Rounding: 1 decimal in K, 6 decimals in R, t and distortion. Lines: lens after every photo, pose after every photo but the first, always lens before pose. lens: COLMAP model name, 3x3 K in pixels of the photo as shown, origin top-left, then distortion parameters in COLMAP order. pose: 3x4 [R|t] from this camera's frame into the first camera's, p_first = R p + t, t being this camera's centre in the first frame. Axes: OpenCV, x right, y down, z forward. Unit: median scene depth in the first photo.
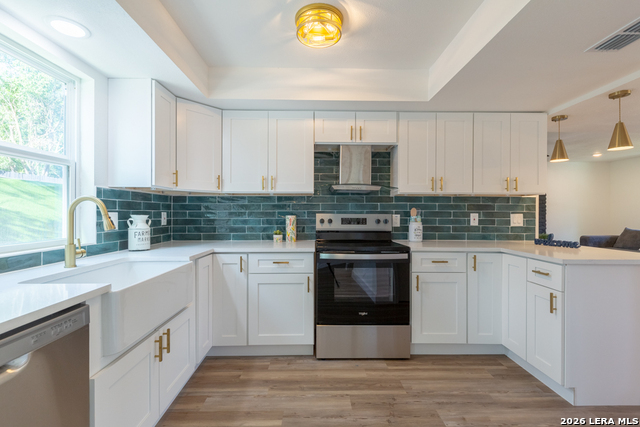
lens RADIAL K [[285.9, 0, 319.1], [0, 285.9, 214.8], [0, 0, 1]] dist [-0.009424, -0.001219]
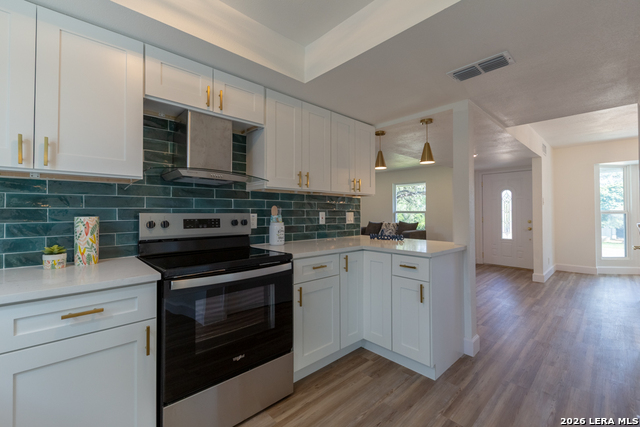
lens RADIAL K [[274.0, 0, 321.1], [0, 274.0, 208.3], [0, 0, 1]] dist [0.001939, -0.000638]
pose [[0.739543, 0.006611, 0.673077, -0.129369], [0.003060, 0.999908, -0.013183, -0.005463], [-0.673103, 0.011809, 0.739455, 0.323149]]
